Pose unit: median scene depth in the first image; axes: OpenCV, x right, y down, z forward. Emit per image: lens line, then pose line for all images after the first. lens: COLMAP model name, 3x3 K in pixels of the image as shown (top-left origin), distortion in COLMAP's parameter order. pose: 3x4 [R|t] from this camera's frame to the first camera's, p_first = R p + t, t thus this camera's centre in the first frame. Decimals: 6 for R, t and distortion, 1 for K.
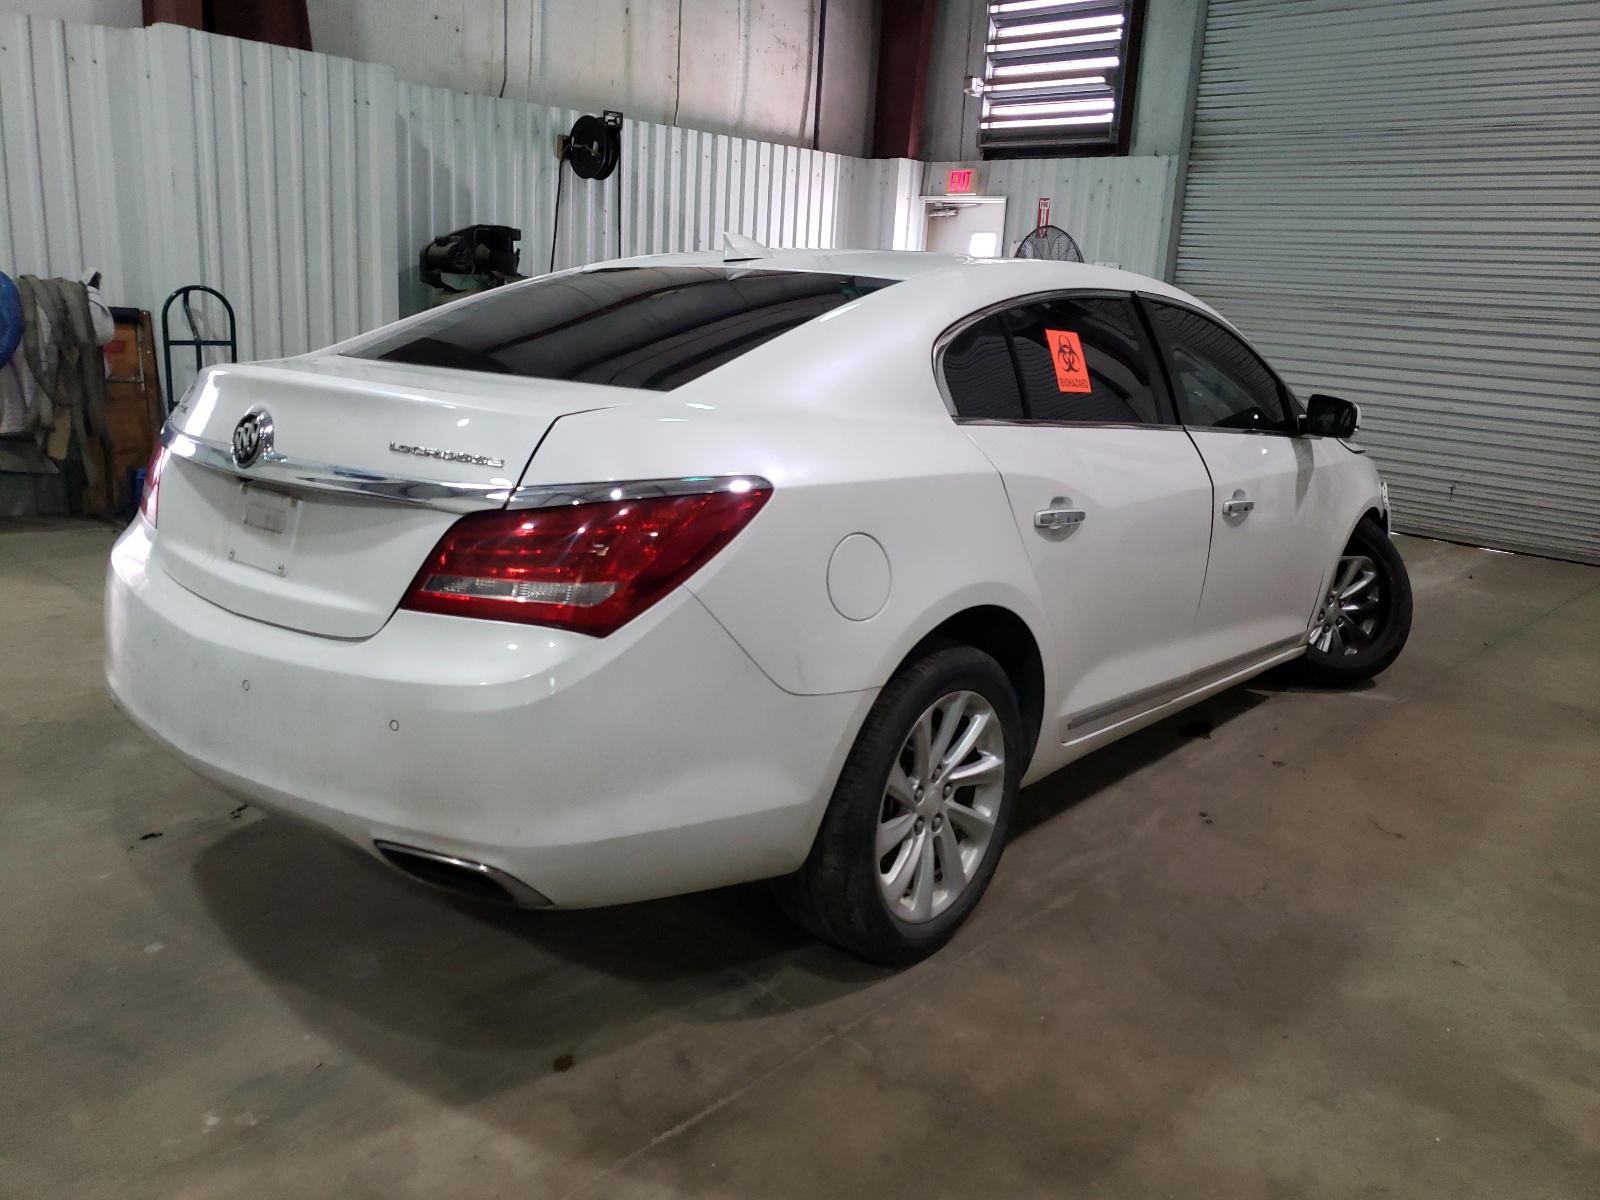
lens RADIAL K [[1255.3, 0, 759.3], [0, 1255.3, 600.0], [0, 0, 1]] dist [-0.004513, -0.000558]
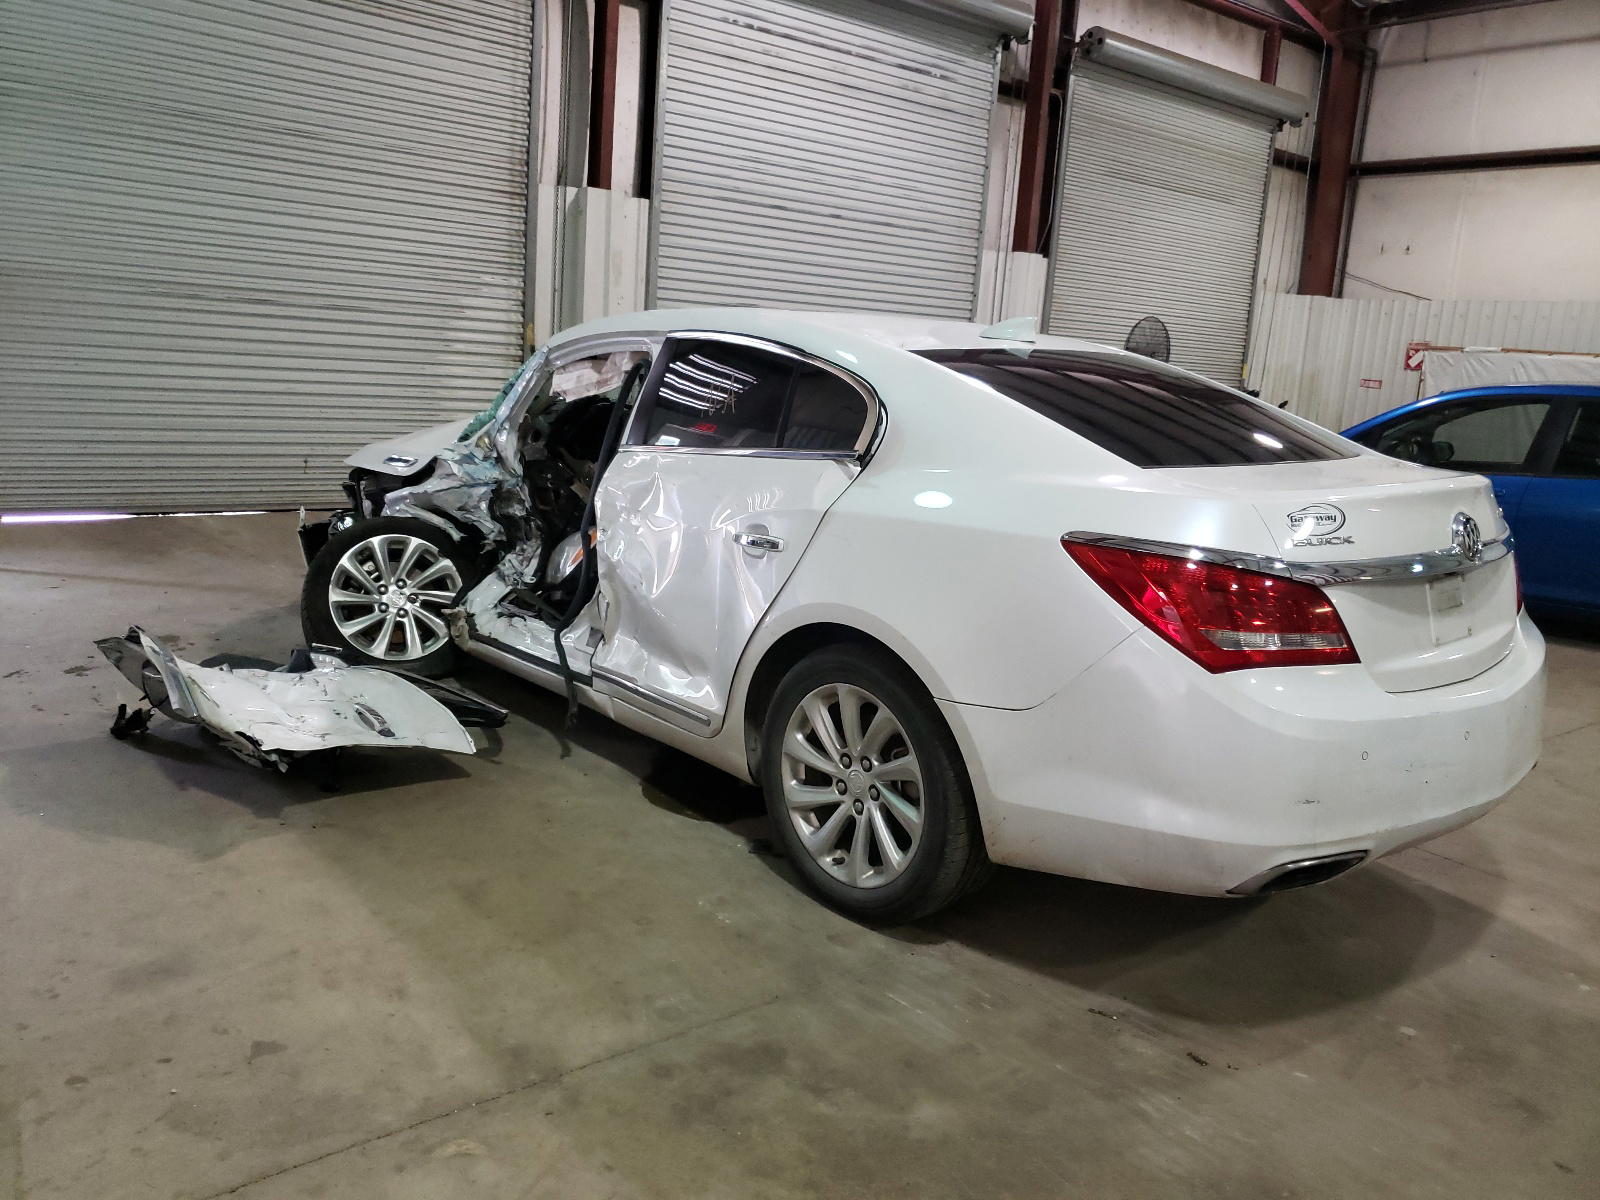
lens RADIAL K [[1271.1, 0, 800.0], [0, 1271.1, 600.0], [0, 0, 1]] dist [0.011511, 0.004272]
pose [[0.121339, -0.238124, 0.963625, -0.604856], [0.182853, 0.959547, 0.214092, -0.161575], [-0.975624, 0.150224, 0.159972, 0.513621]]
